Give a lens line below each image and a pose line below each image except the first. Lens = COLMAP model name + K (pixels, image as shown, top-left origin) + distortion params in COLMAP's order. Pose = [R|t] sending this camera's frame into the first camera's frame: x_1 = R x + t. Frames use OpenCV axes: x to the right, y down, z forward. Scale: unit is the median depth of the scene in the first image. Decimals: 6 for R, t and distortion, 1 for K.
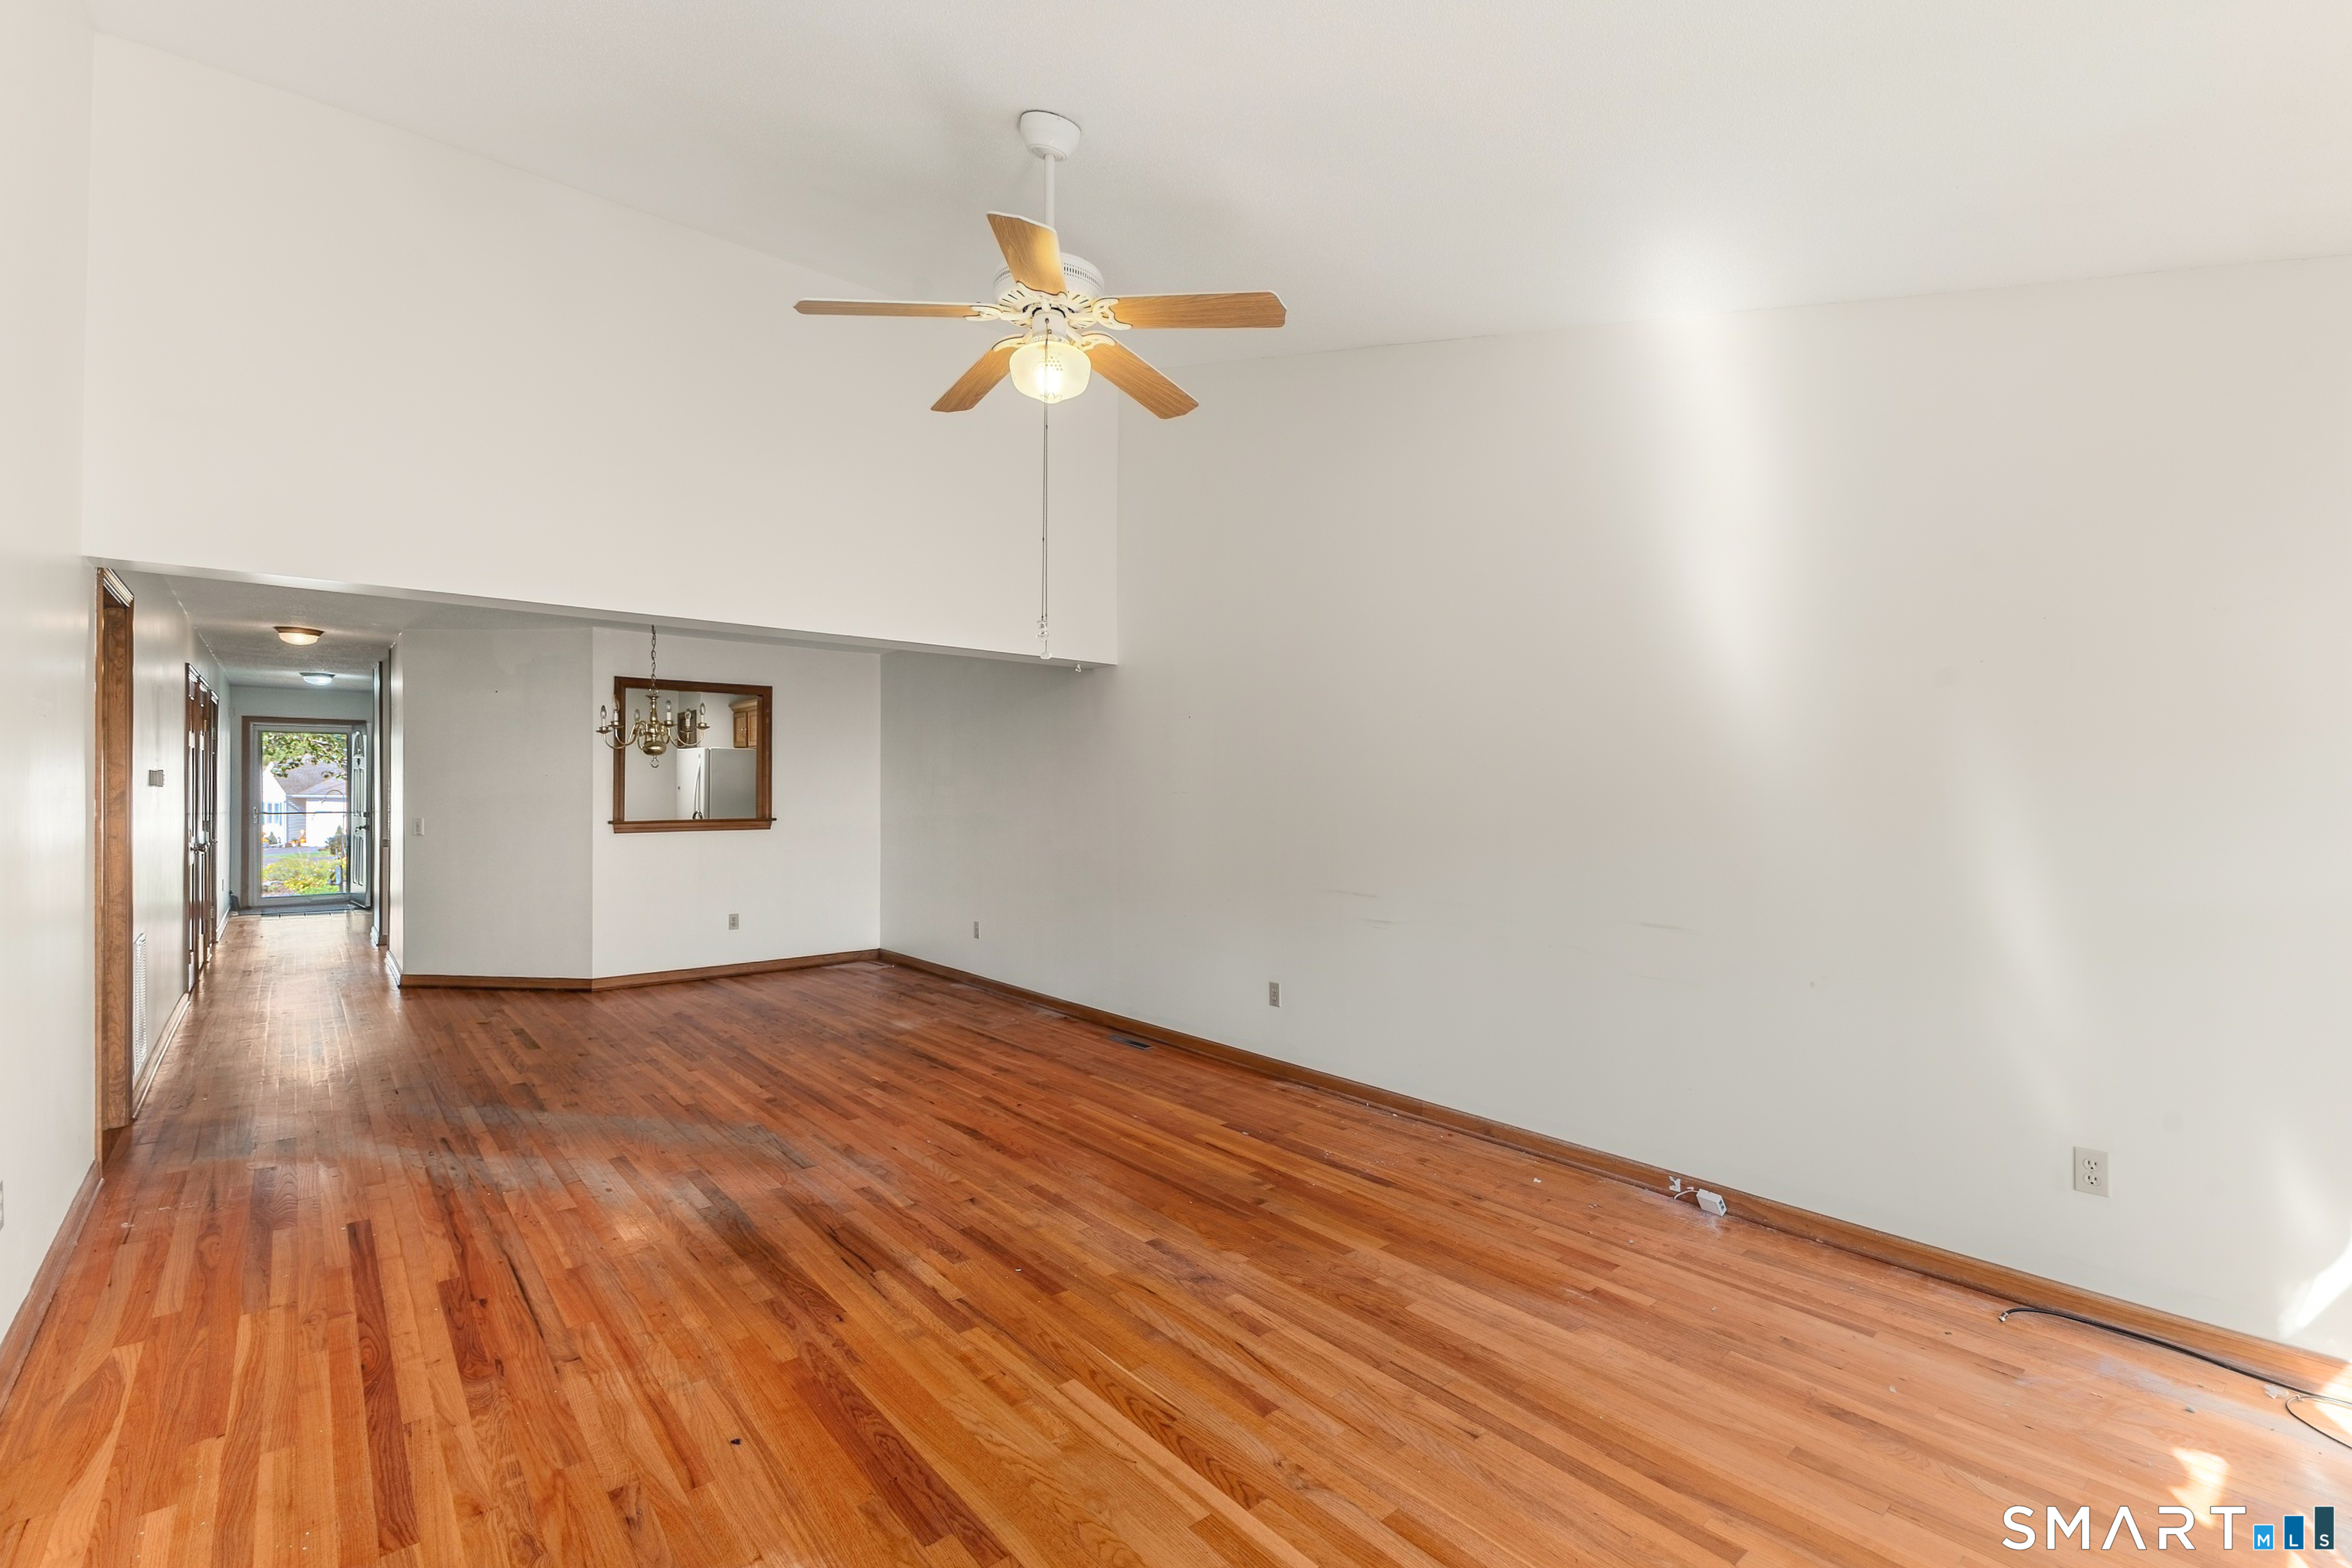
lens RADIAL K [[1021.6, 0, 1174.7], [0, 1021.6, 790.7], [0, 0, 1]] dist [-0.000883, -0.000814]
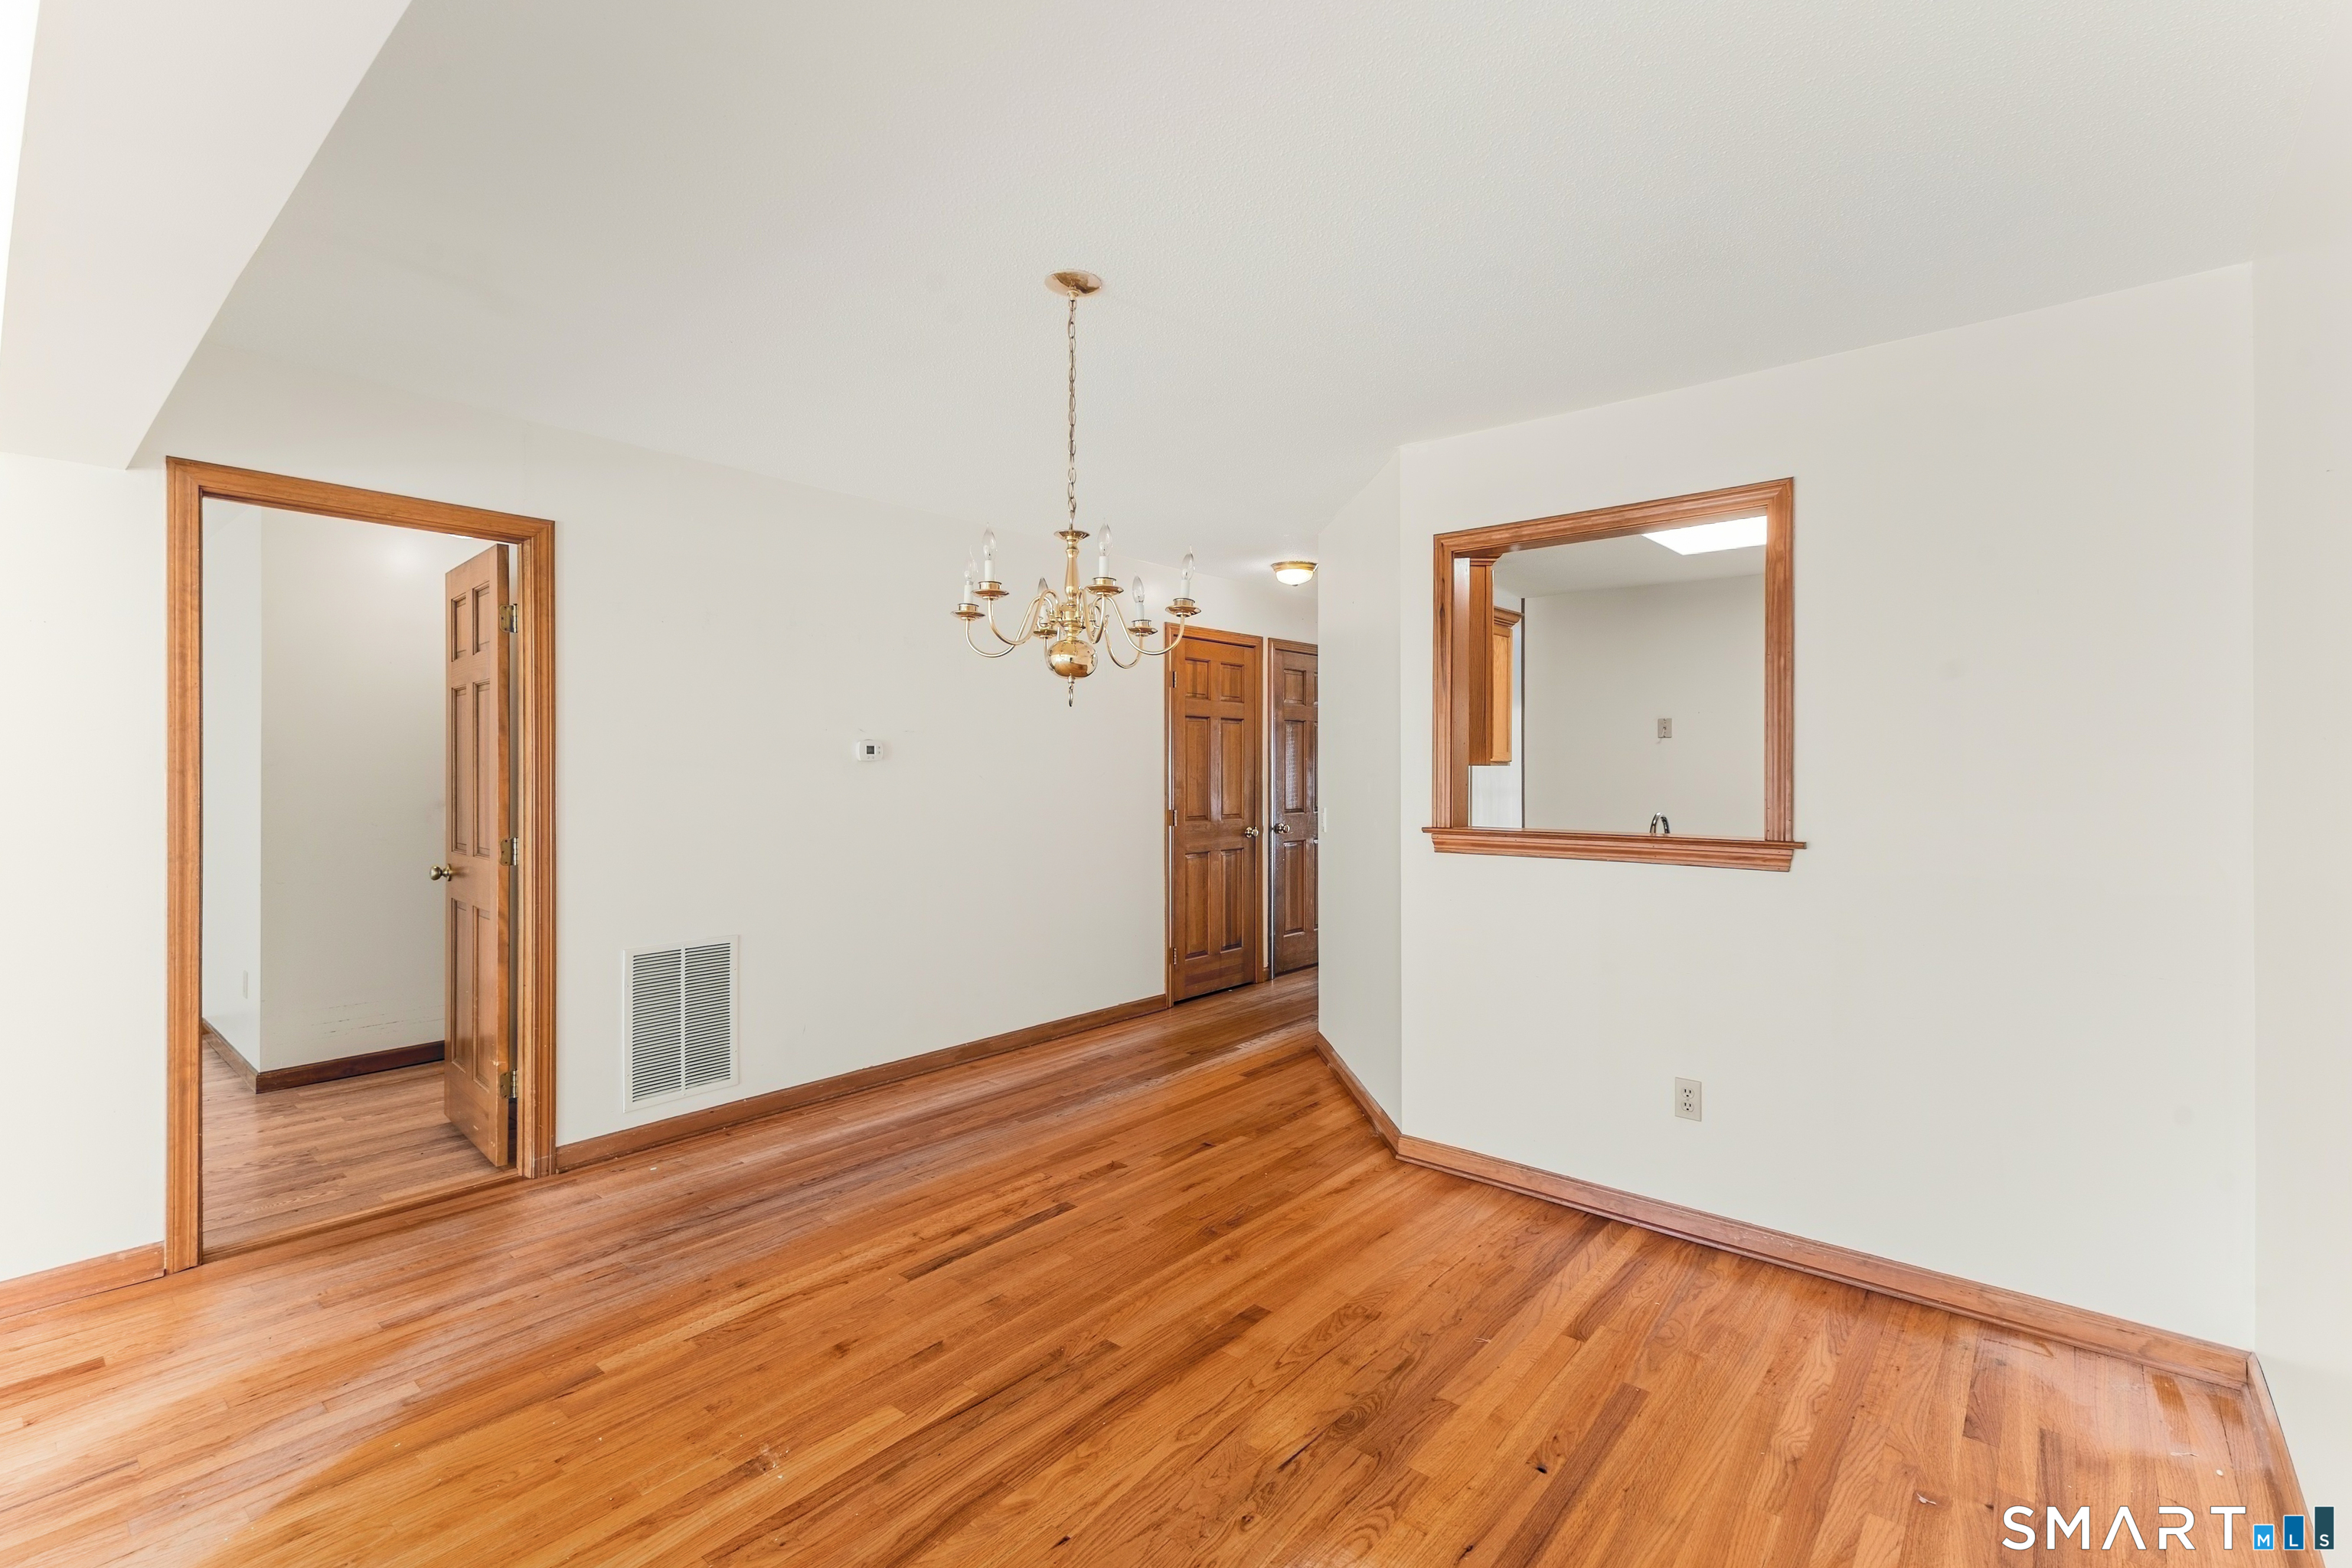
lens RADIAL K [[1032.3, 0, 1174.9], [0, 1032.3, 769.5], [0, 0, 1]] dist [0.018245, -0.009842]
pose [[0.146525, -0.003140, -0.989202, -0.102584], [-0.001001, 0.999994, -0.003323, 0.004509], [0.989206, 0.001477, 0.146521, 1.016830]]
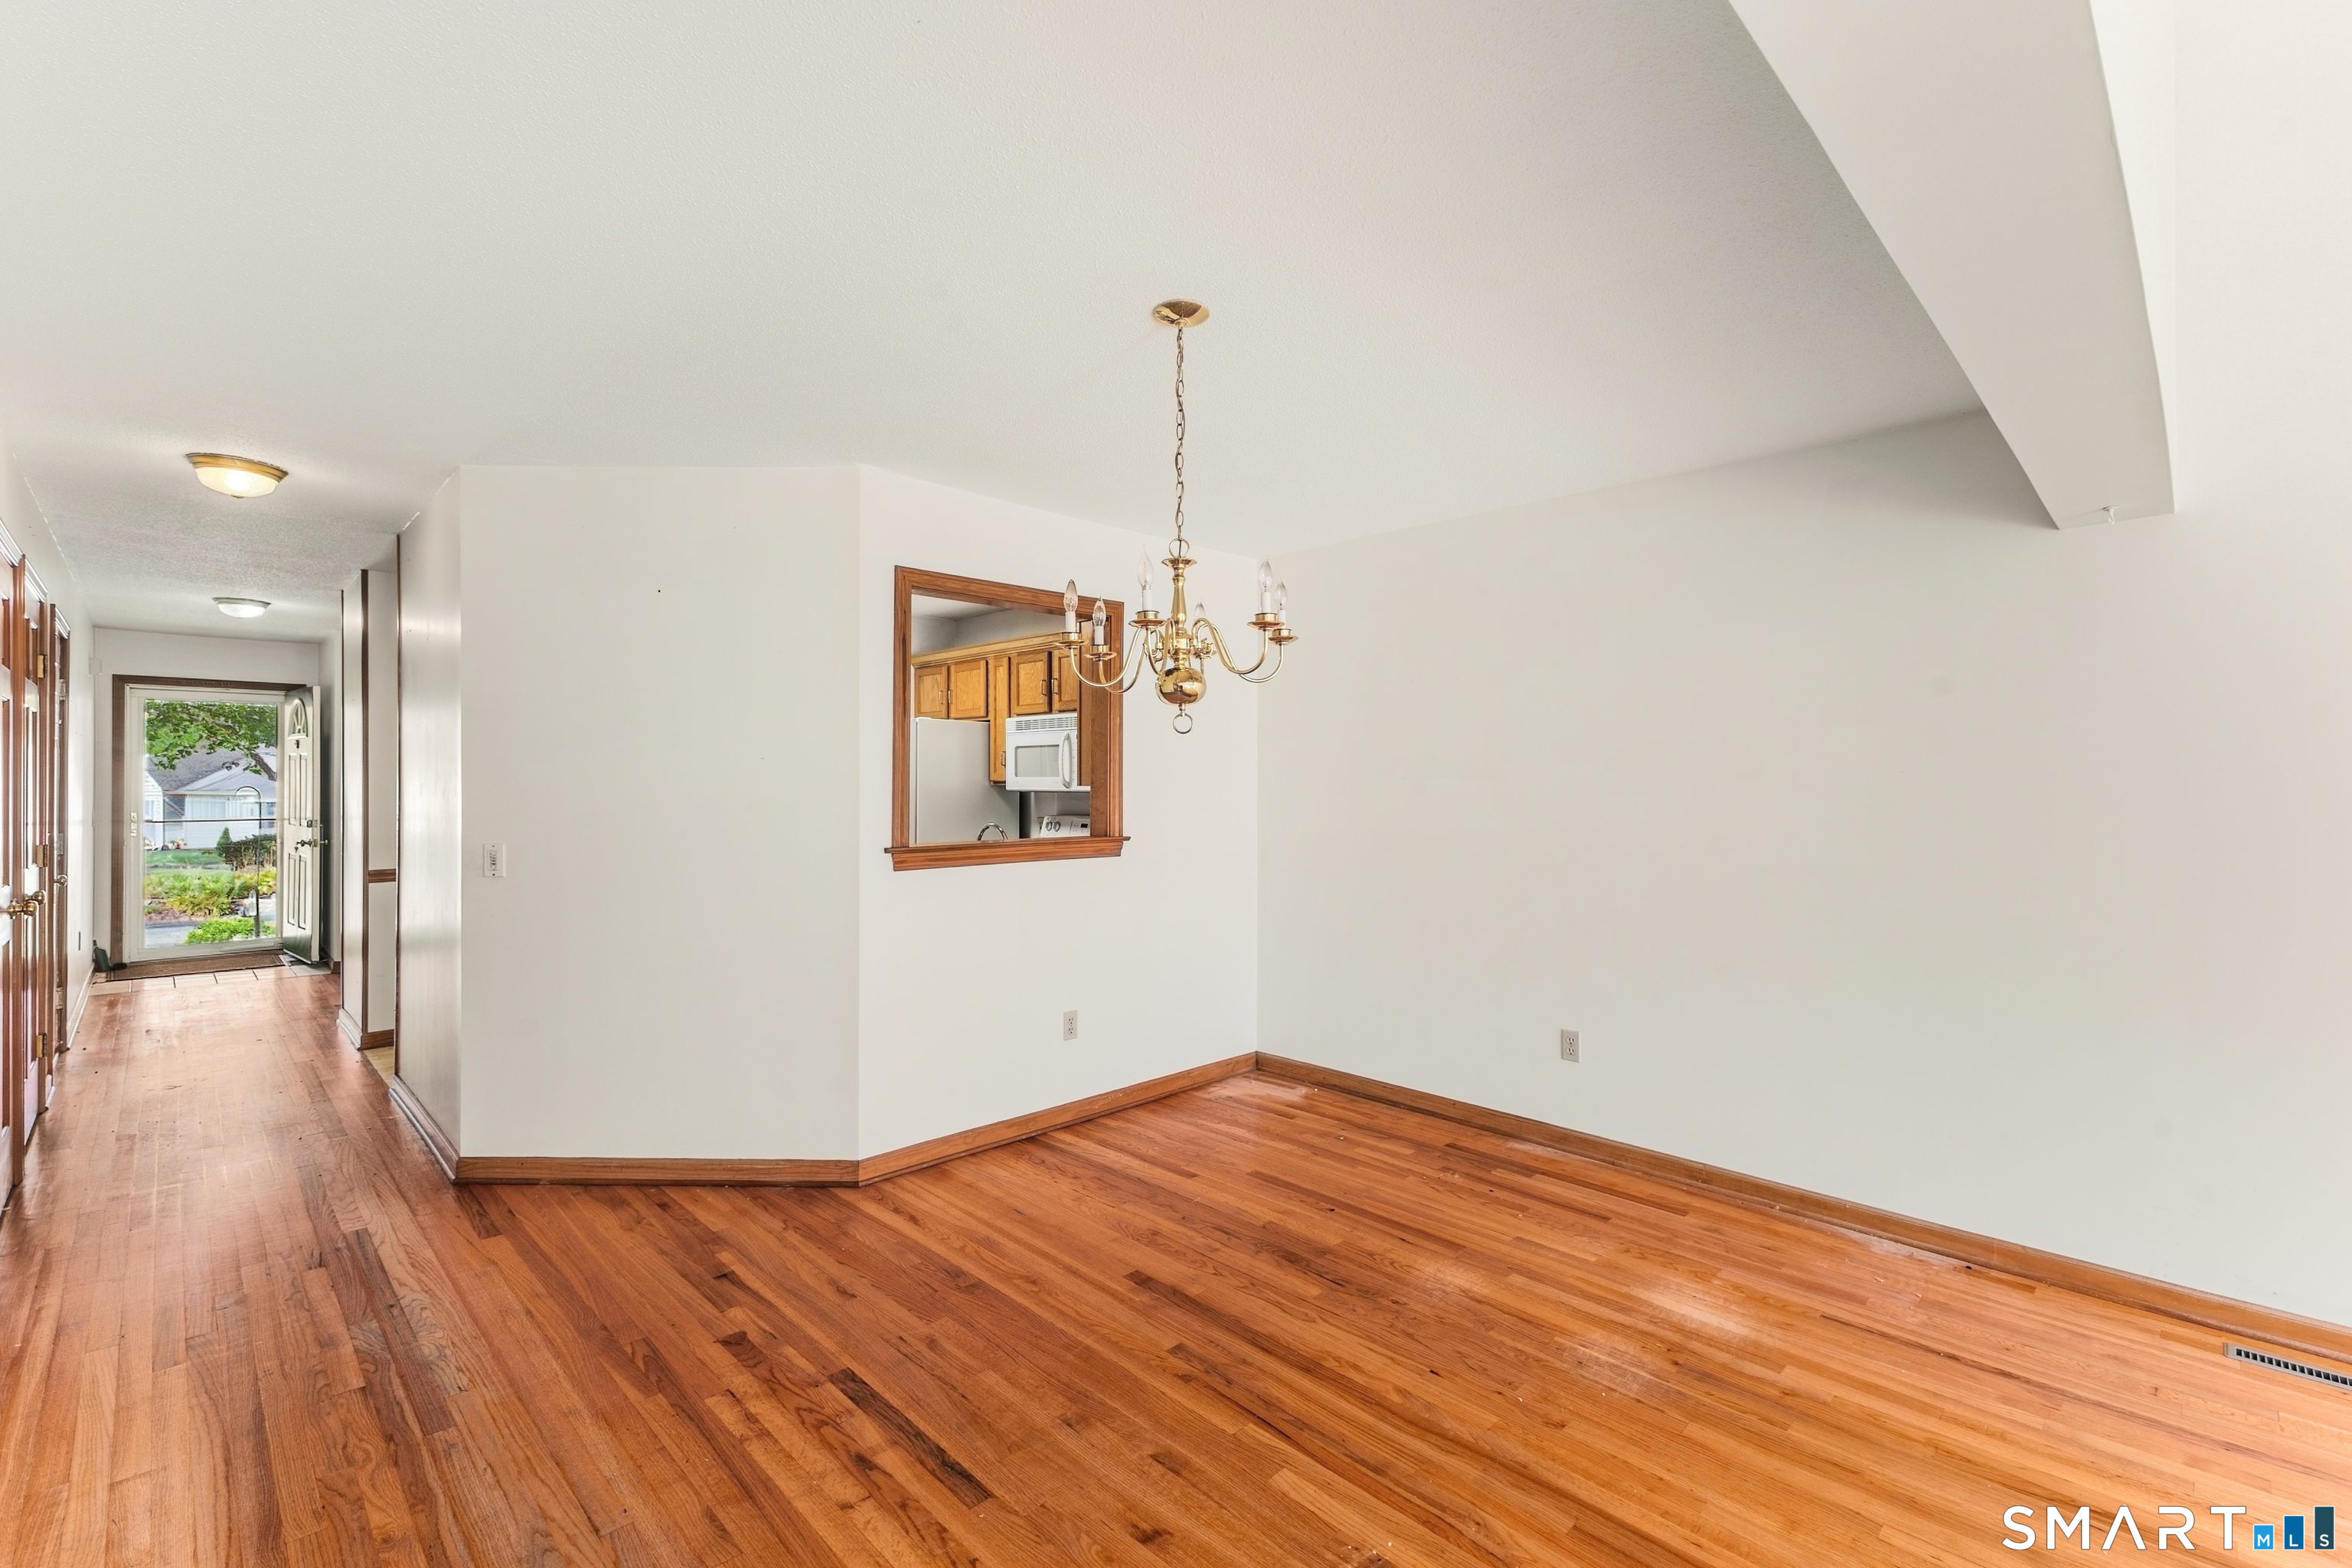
lens RADIAL K [[1032.1, 0, 1176.0], [0, 1032.1, 784.0], [0, 0, 1]] dist [0.005028, -0.000348]
pose [[0.998237, -0.002552, 0.059306, -0.560302], [0.002528, 0.999997, 0.000473, -0.002322], [-0.059307, -0.000323, 0.998240, 0.606832]]
